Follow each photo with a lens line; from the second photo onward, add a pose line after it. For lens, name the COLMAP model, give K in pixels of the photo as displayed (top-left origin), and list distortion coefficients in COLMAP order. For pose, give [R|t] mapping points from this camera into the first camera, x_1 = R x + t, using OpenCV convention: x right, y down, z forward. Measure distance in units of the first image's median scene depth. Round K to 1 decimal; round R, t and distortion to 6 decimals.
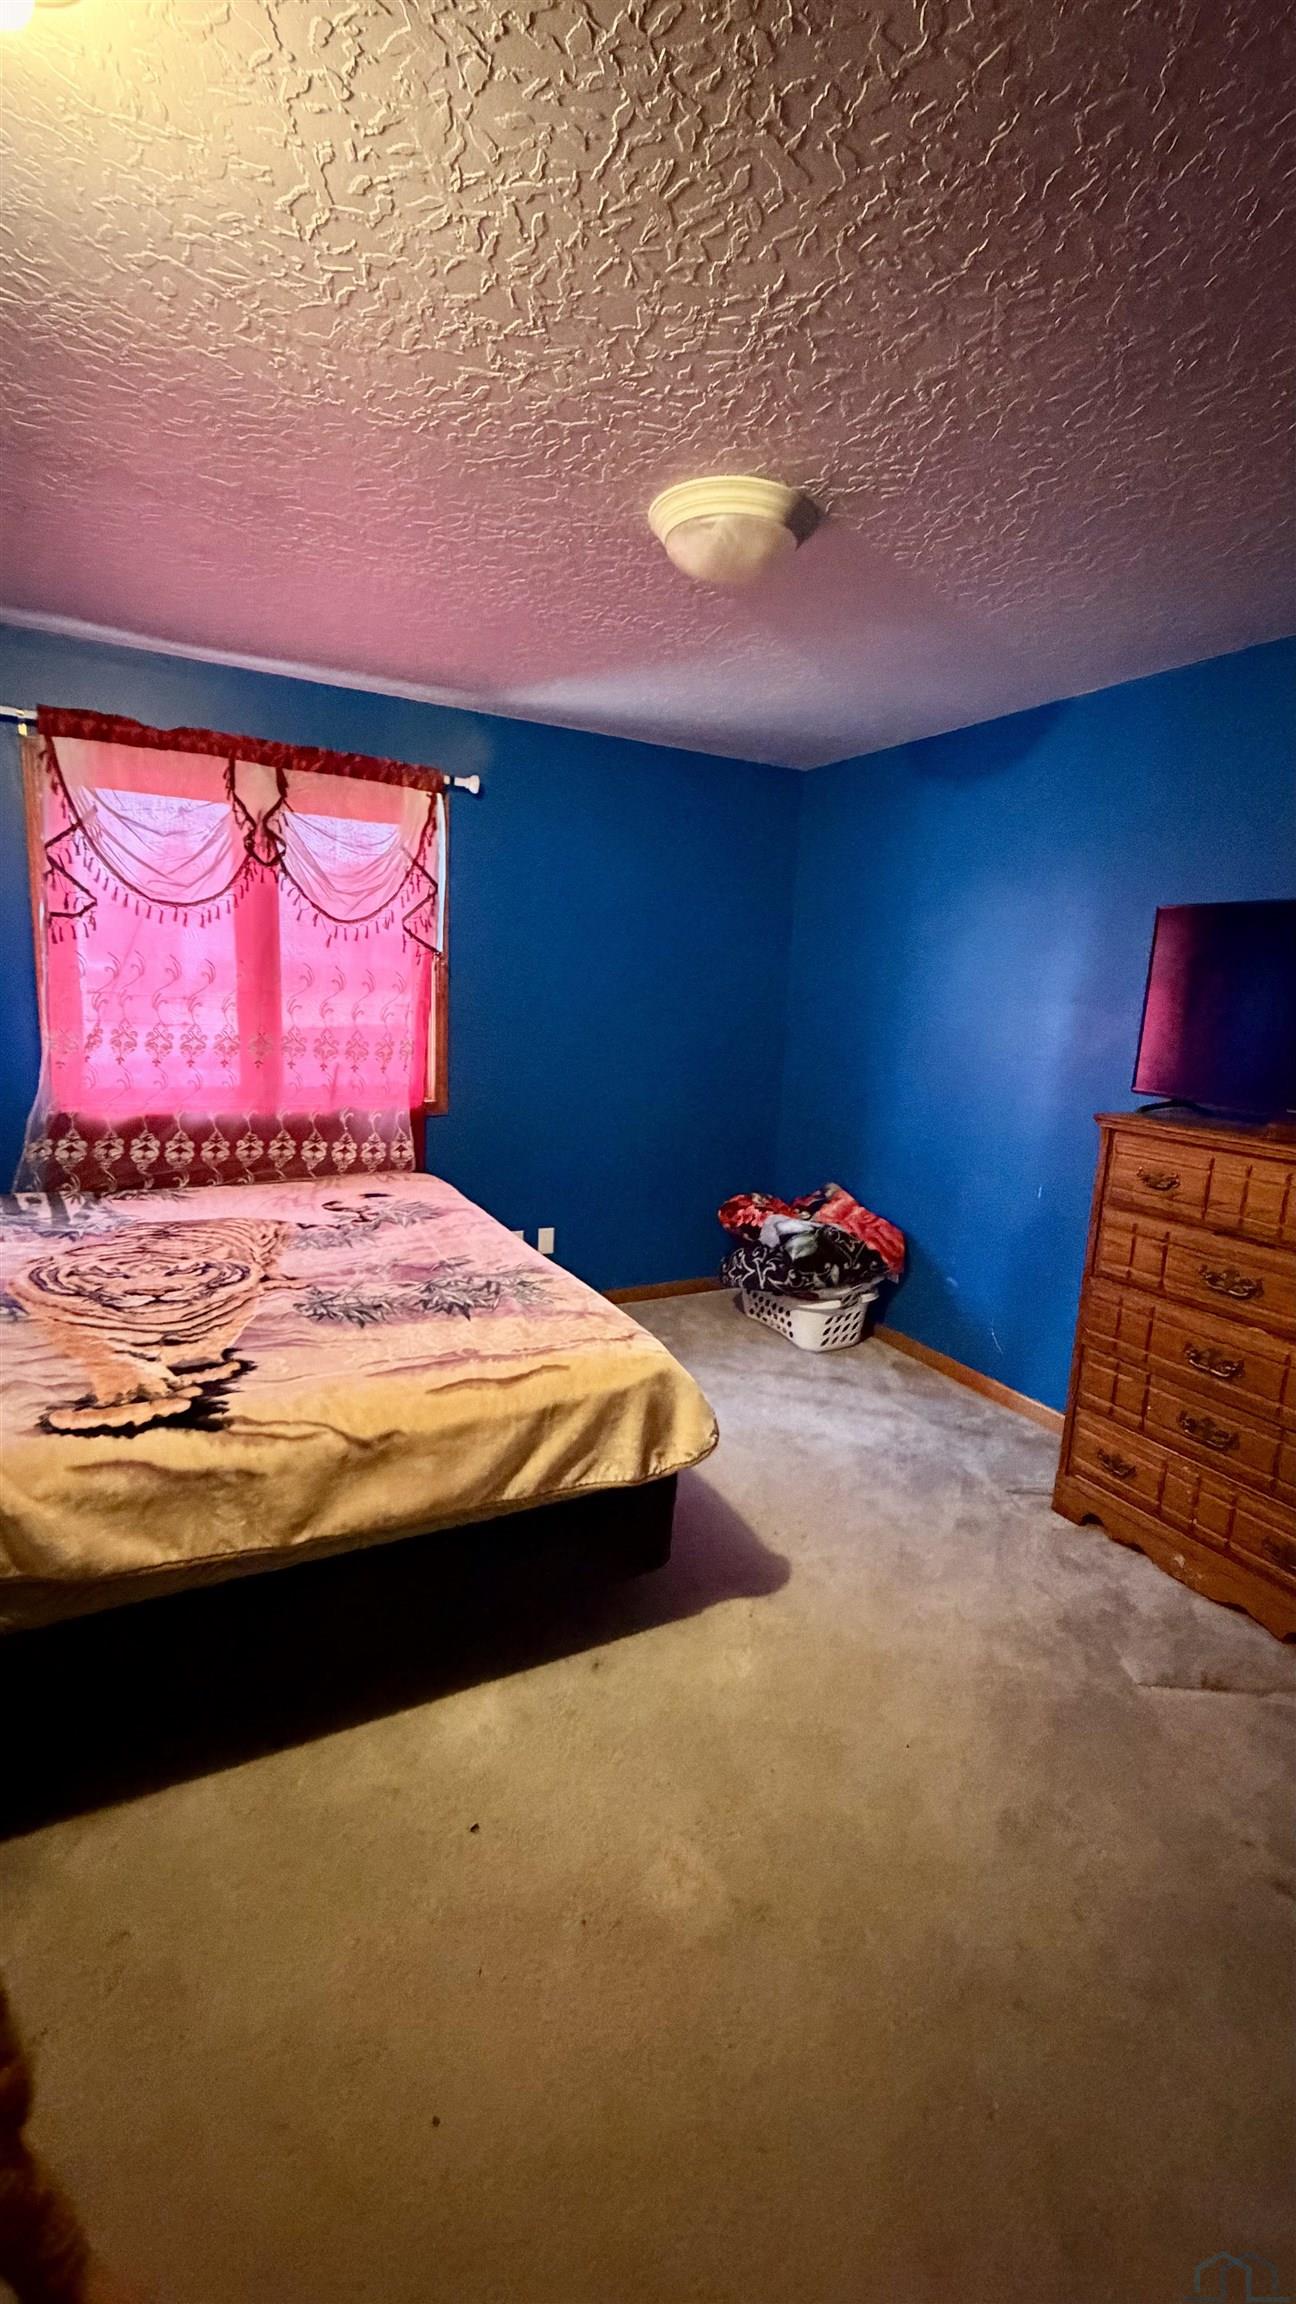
lens RADIAL K [[939.2, 0, 646.7], [0, 939.2, 1149.4], [0, 0, 1]] dist [-0.002304, 0.000219]
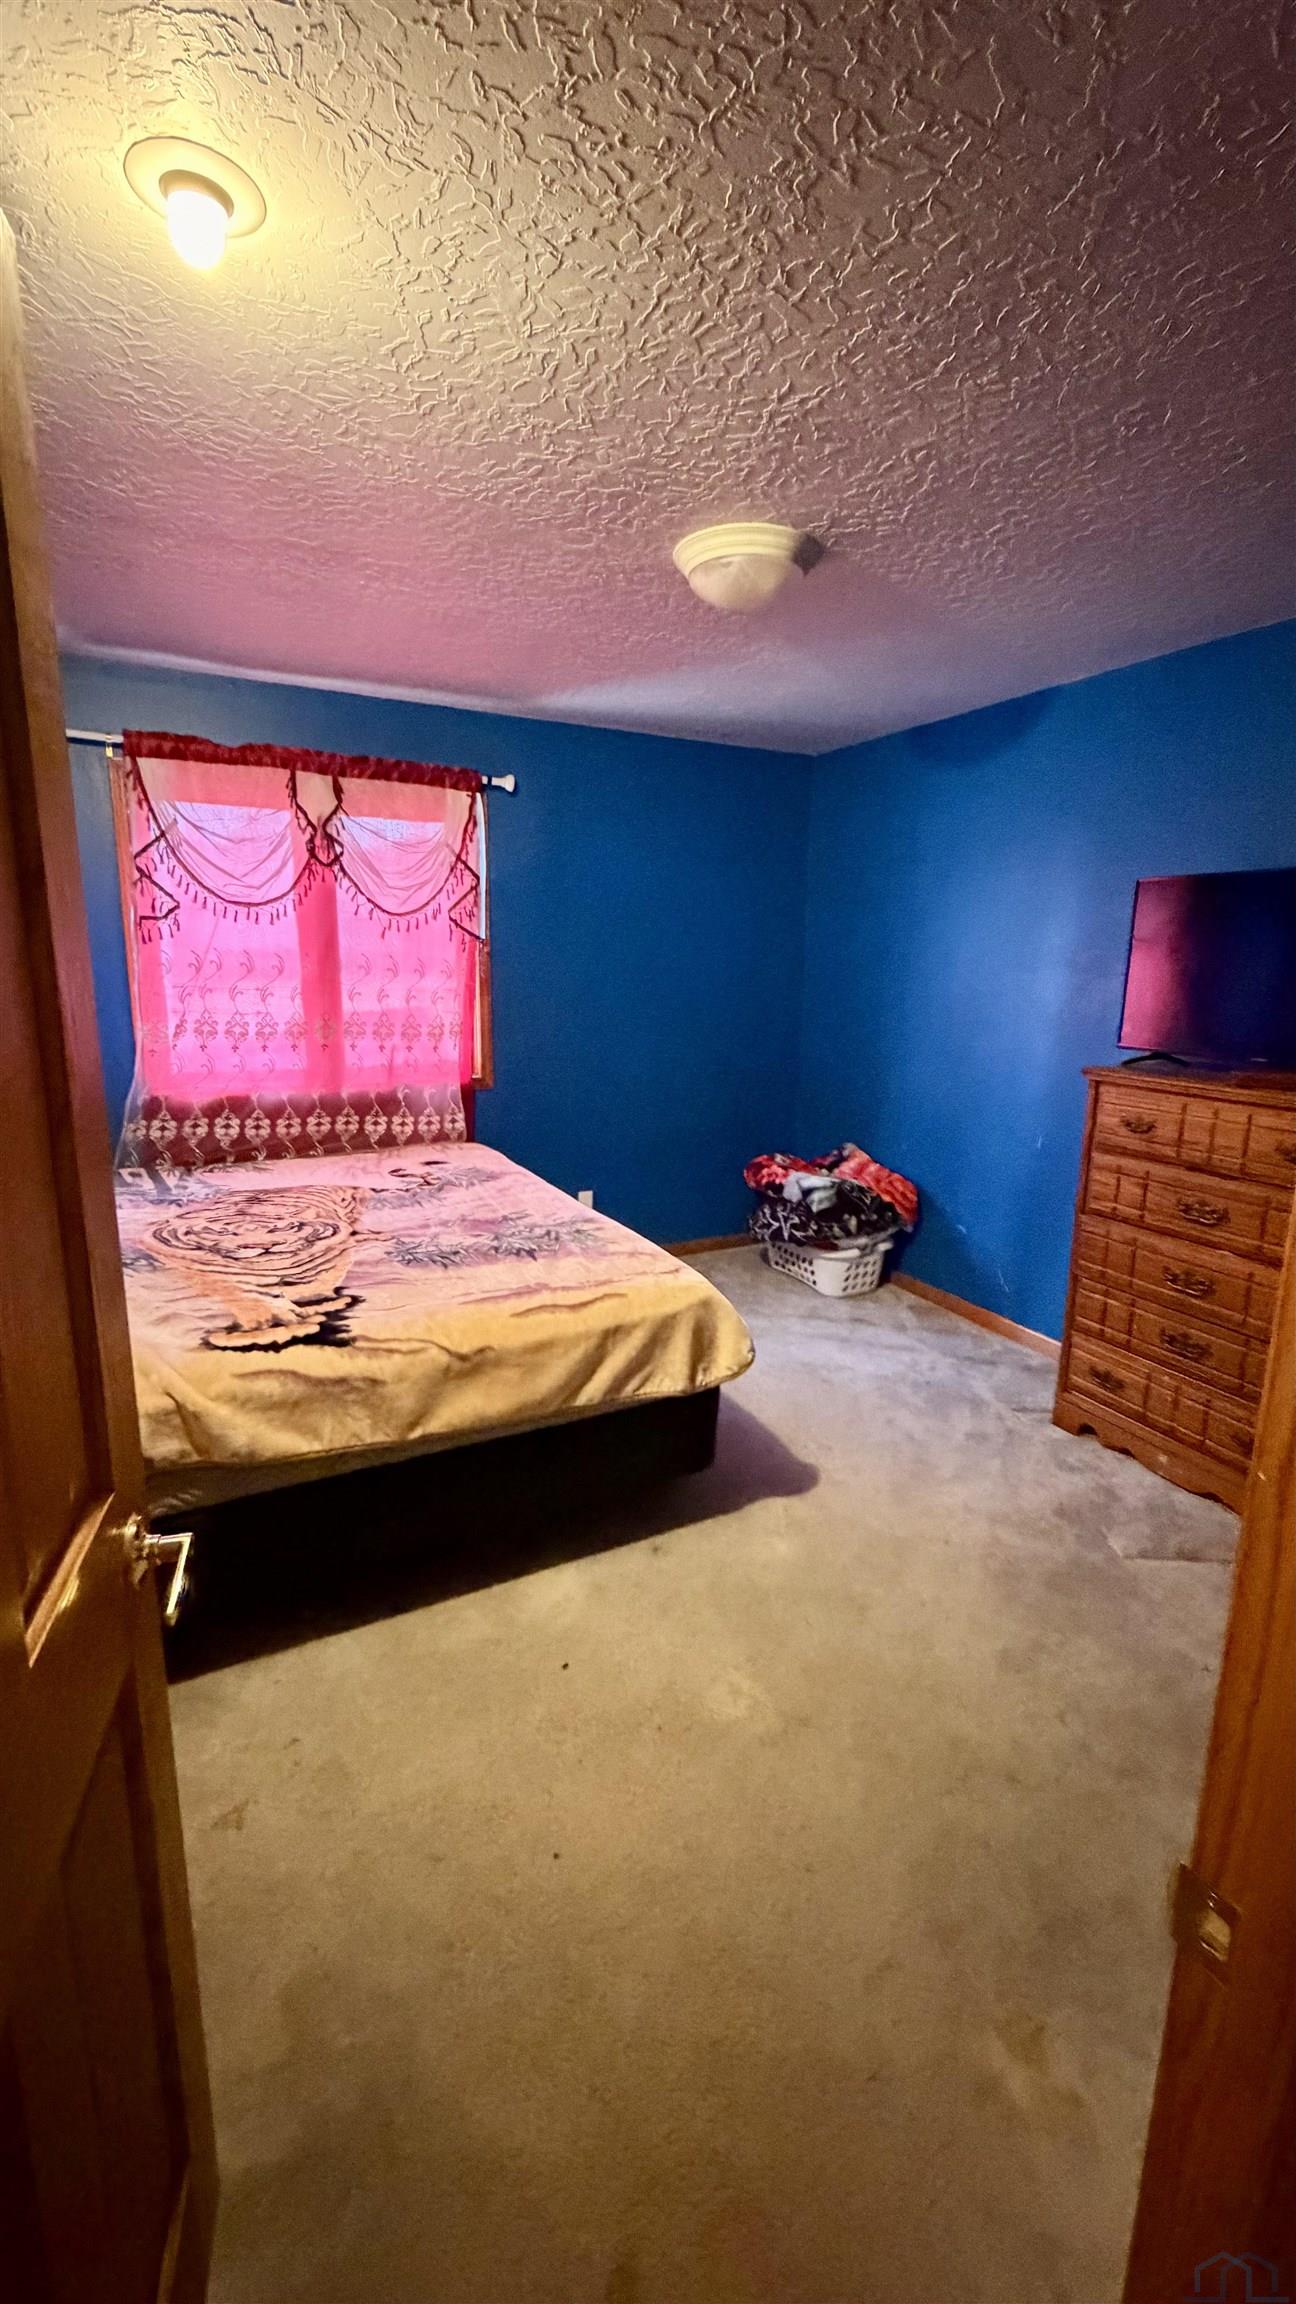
lens RADIAL K [[939.2, 0, 647.5], [0, 939.2, 1153.0], [0, 0, 1]] dist [-0.002304, 0.000219]
pose [[0.999432, -0.028664, -0.017748, -0.027129], [0.029176, 0.999145, 0.029291, 0.018436], [0.016893, -0.029792, 0.999413, -0.151094]]
